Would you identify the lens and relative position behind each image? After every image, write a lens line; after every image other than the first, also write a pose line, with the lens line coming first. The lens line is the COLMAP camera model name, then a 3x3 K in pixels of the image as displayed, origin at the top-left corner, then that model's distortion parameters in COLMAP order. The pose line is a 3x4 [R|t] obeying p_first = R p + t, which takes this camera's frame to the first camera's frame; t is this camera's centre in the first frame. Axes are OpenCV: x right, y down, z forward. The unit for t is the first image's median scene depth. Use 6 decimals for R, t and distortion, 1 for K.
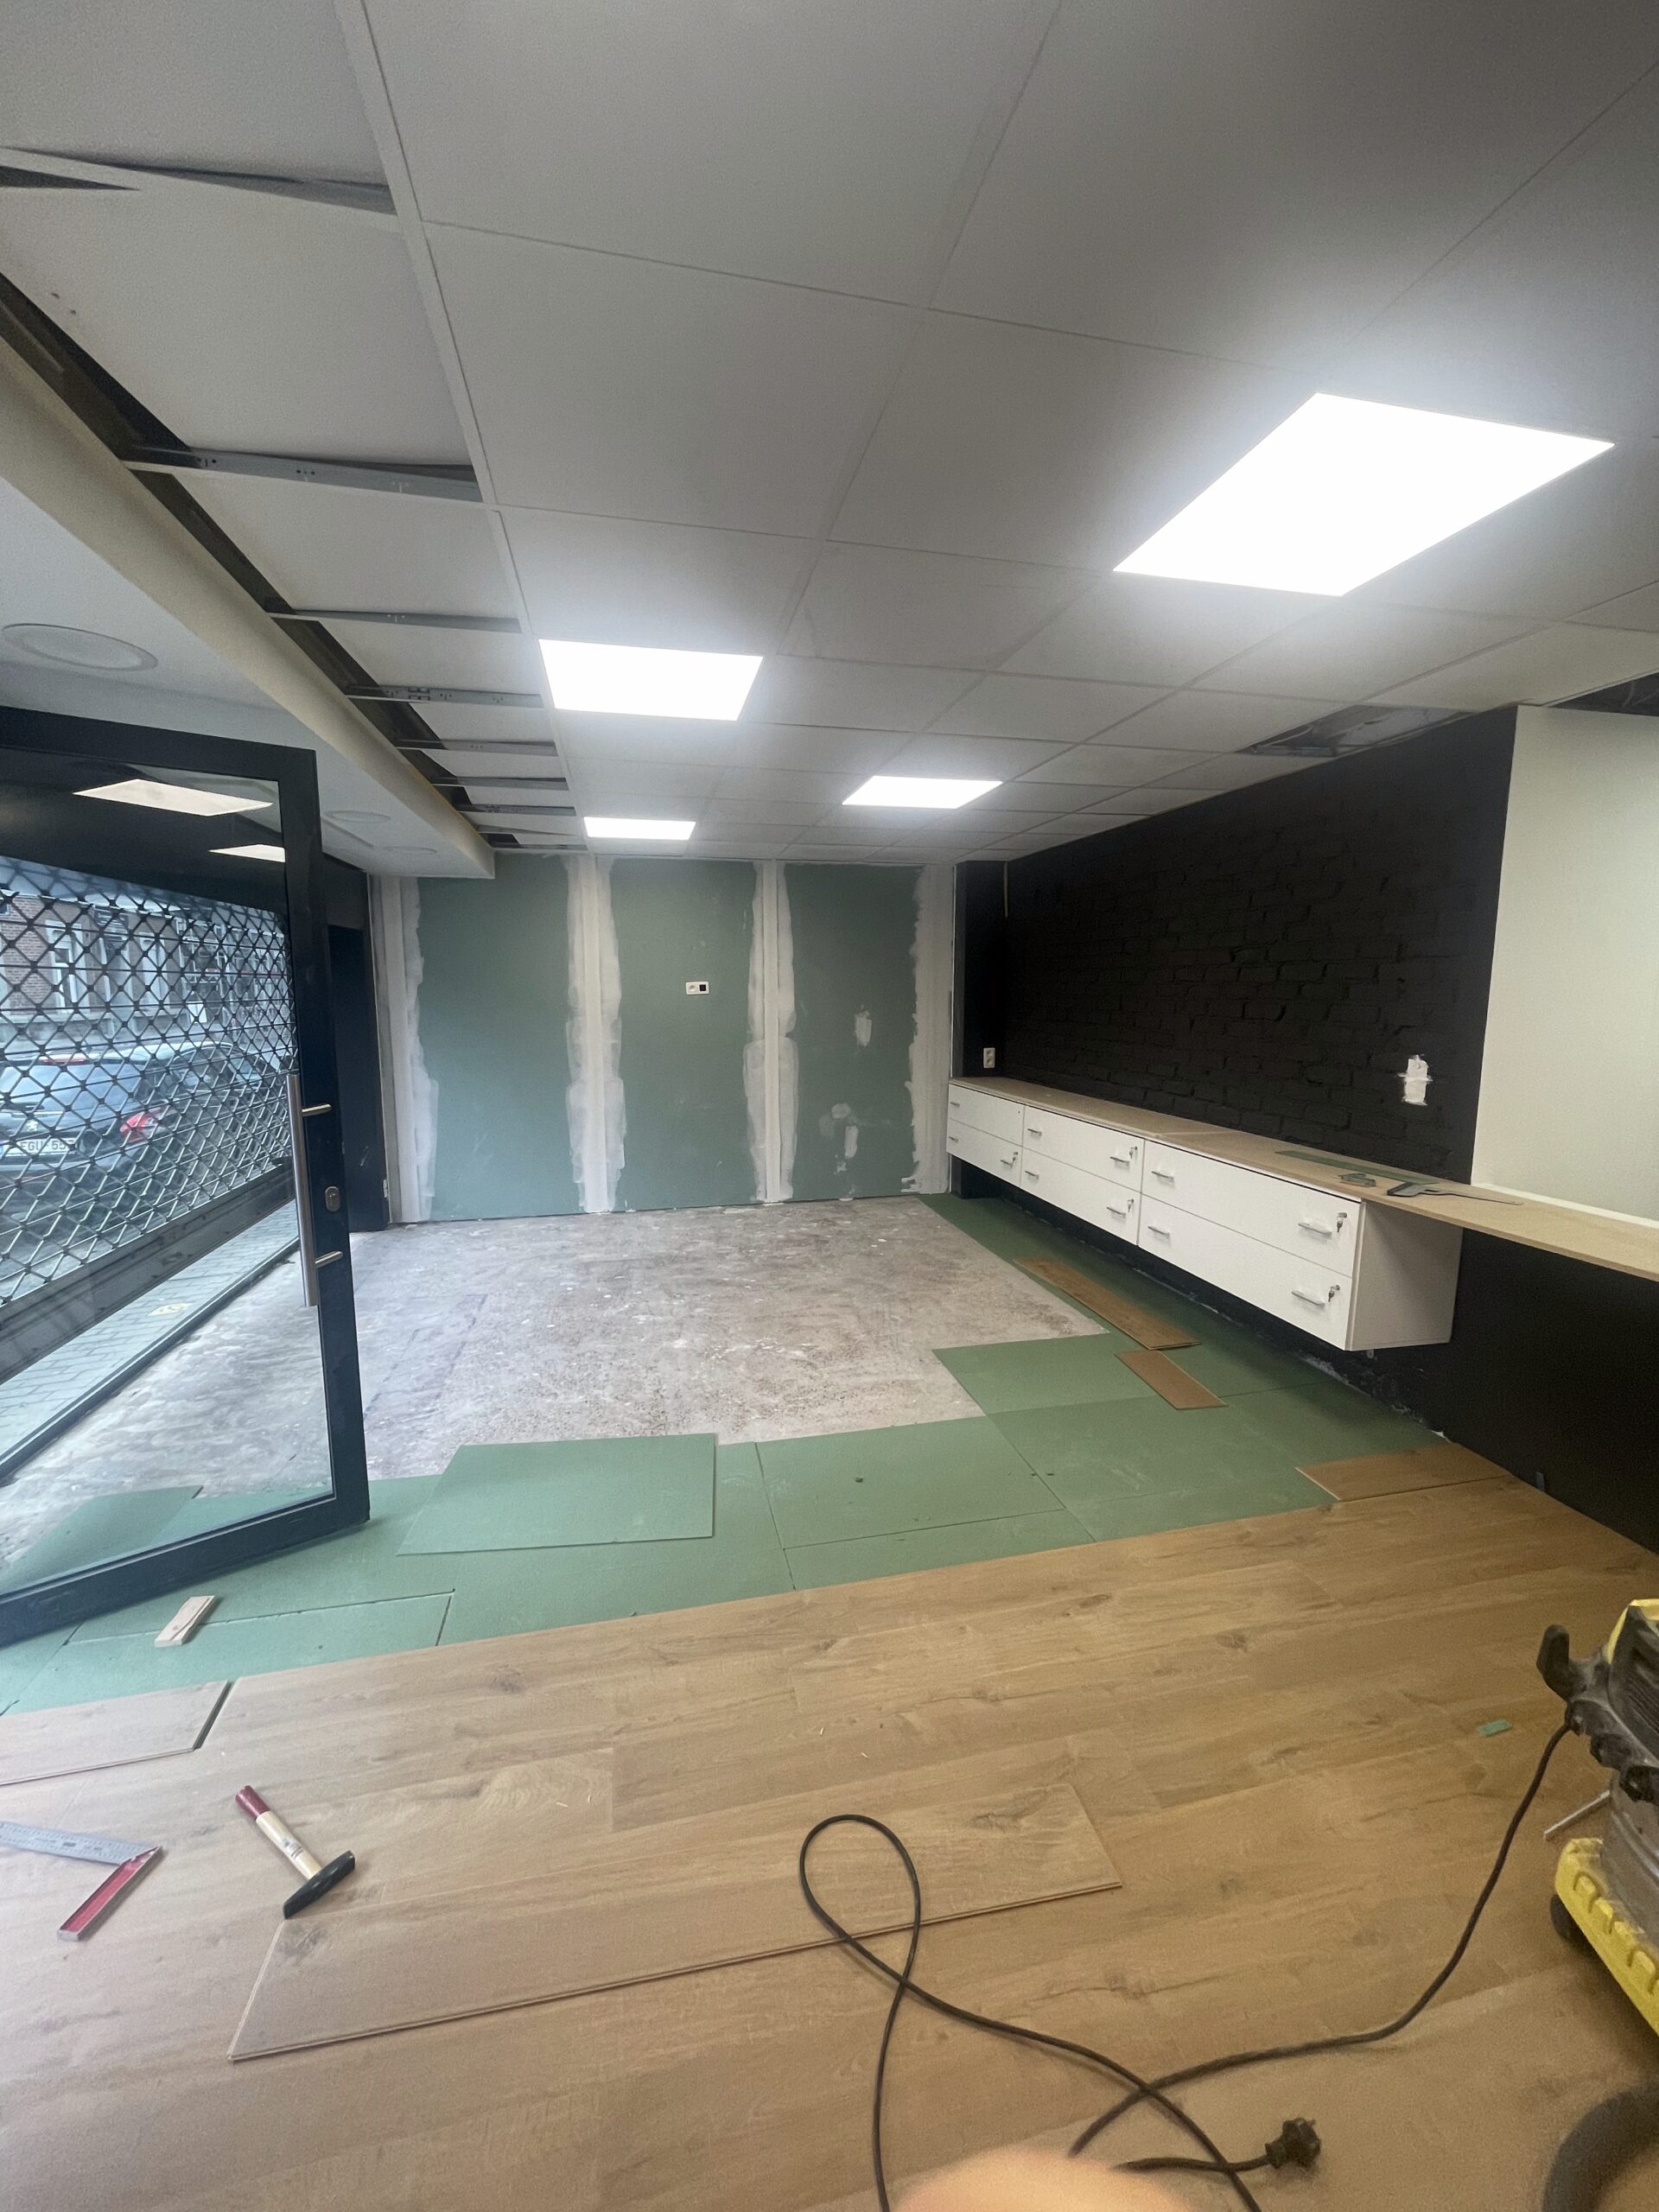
lens RADIAL K [[889.9, 0, 828.9], [0, 889.9, 1108.3], [0, 0, 1]] dist [0.004845, 0.000293]
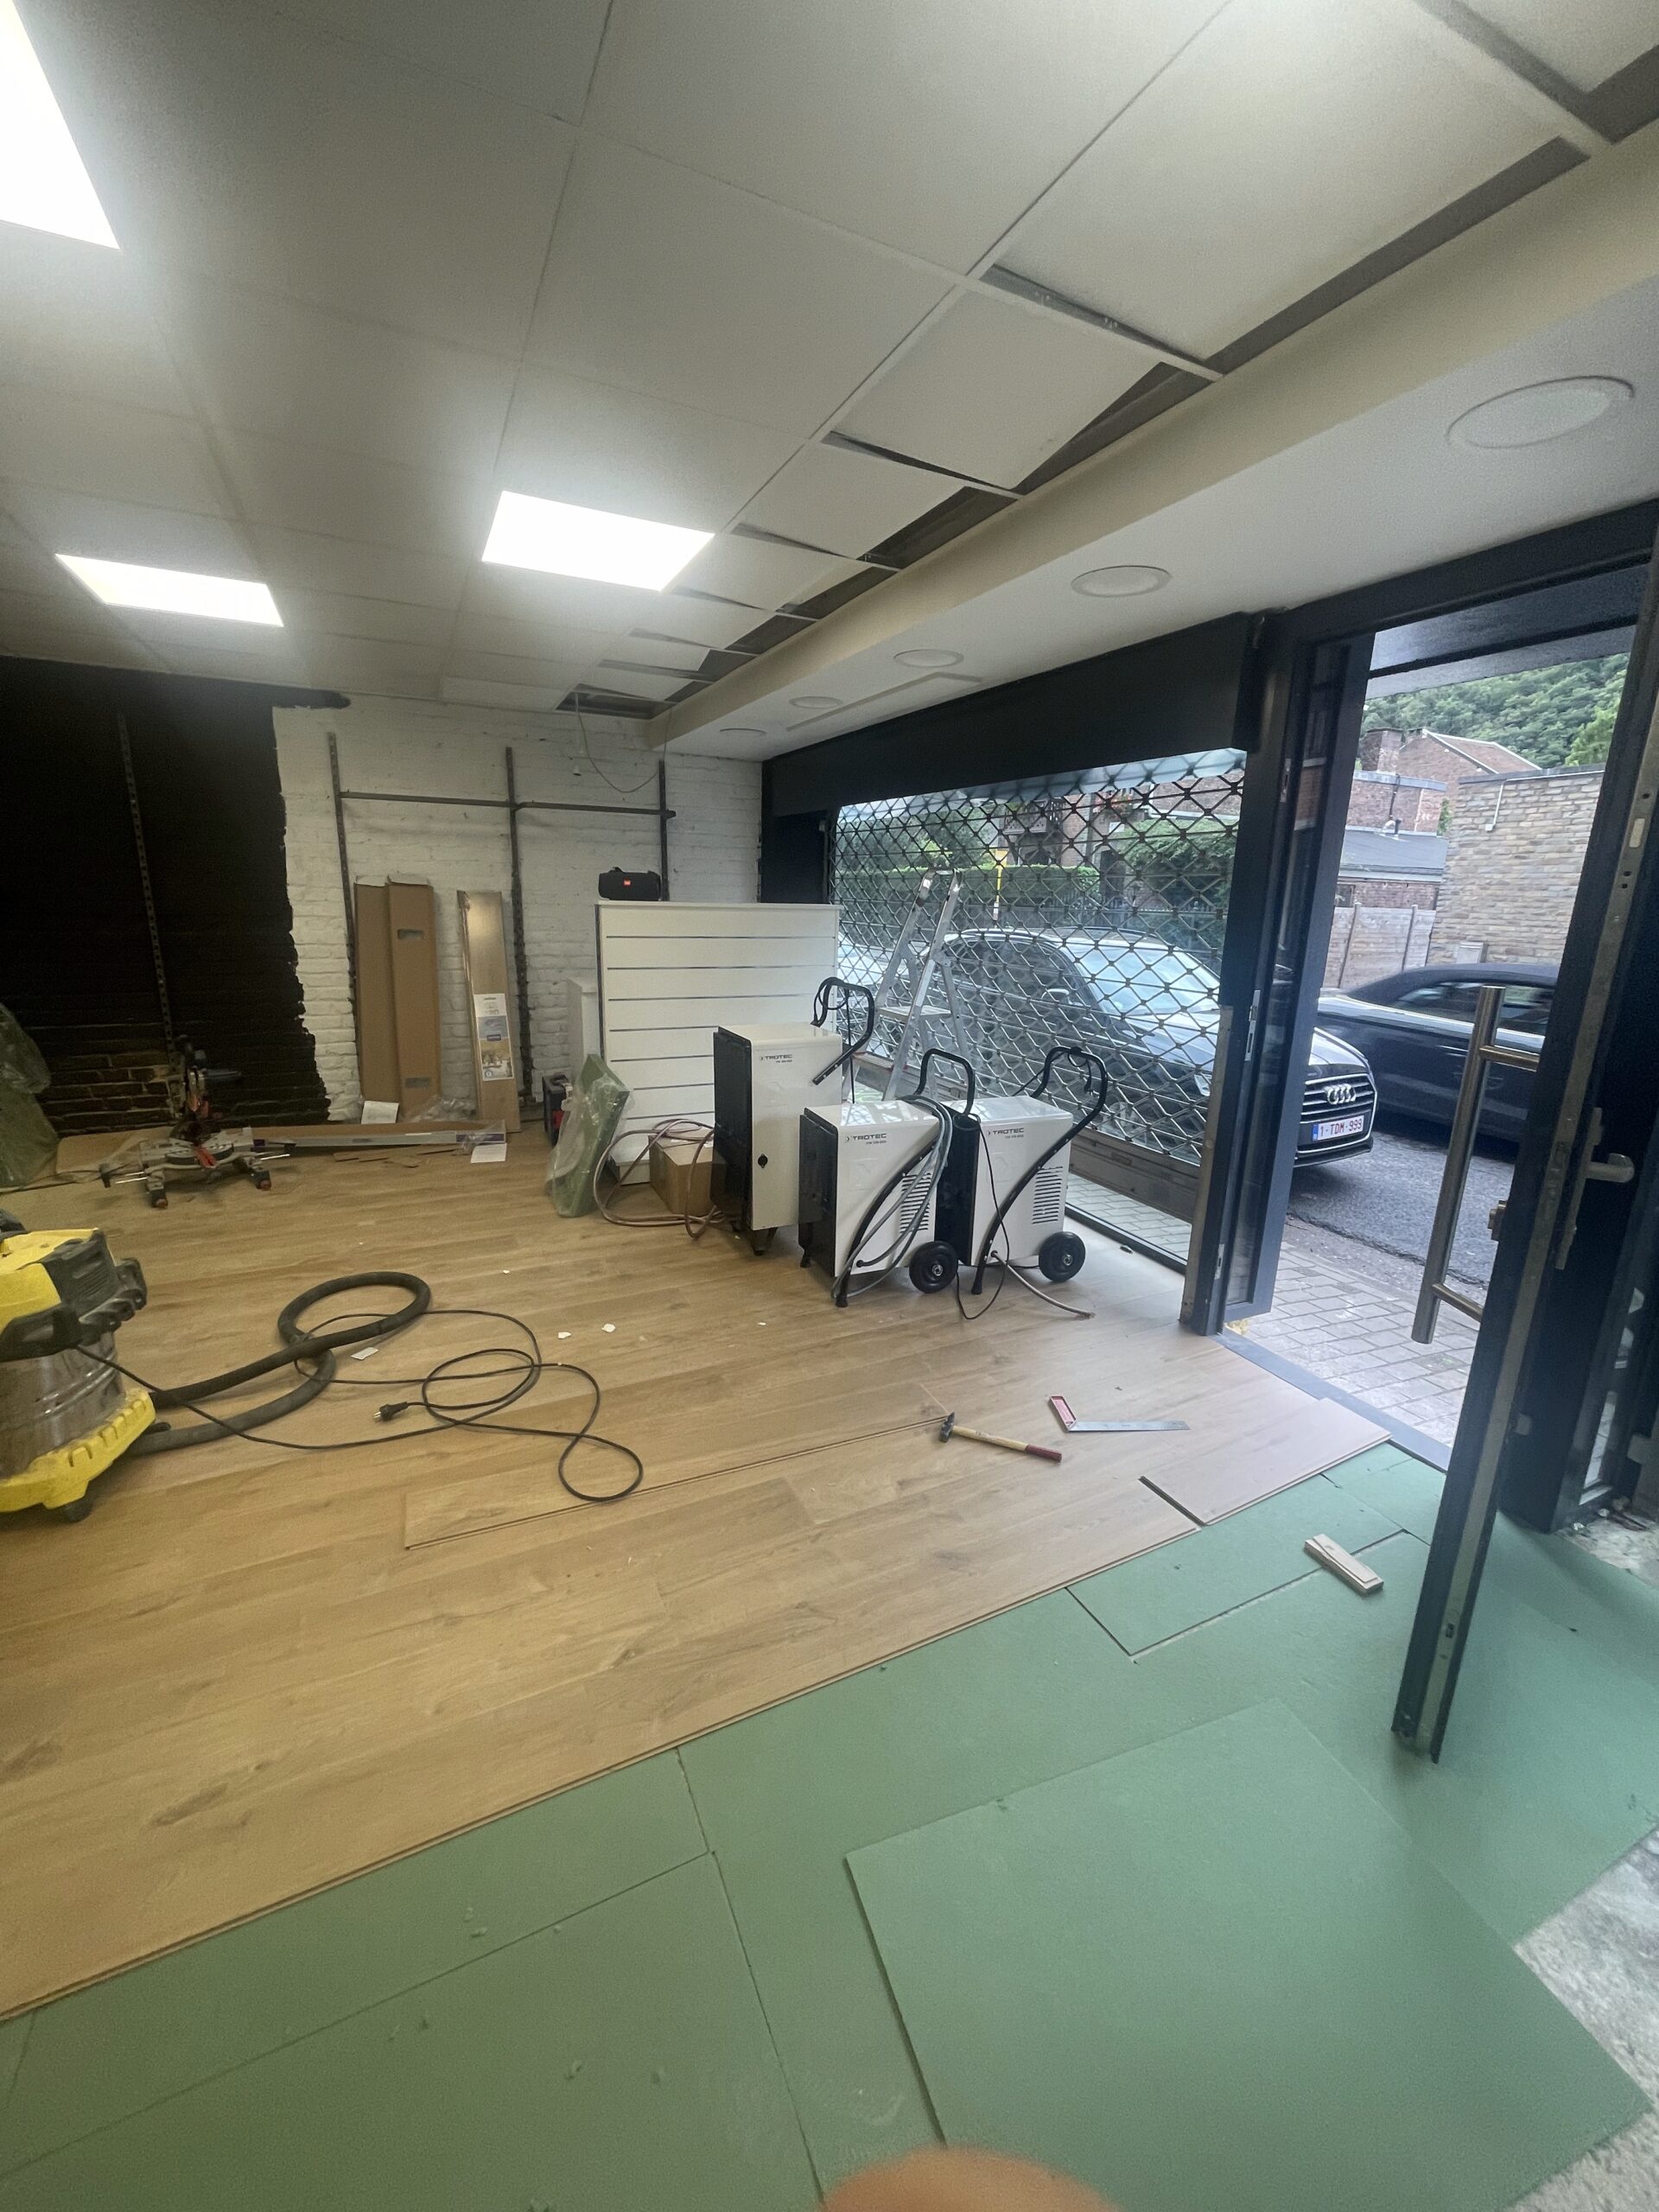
lens RADIAL K [[889.9, 0, 841.5], [0, 889.9, 1099.8], [0, 0, 1]] dist [0.004845, 0.000293]
pose [[-0.970827, 0.037051, -0.236900, -0.020340], [-0.052938, 0.930491, 0.362470, -0.190618], [0.233863, 0.364437, -0.901384, 1.673822]]
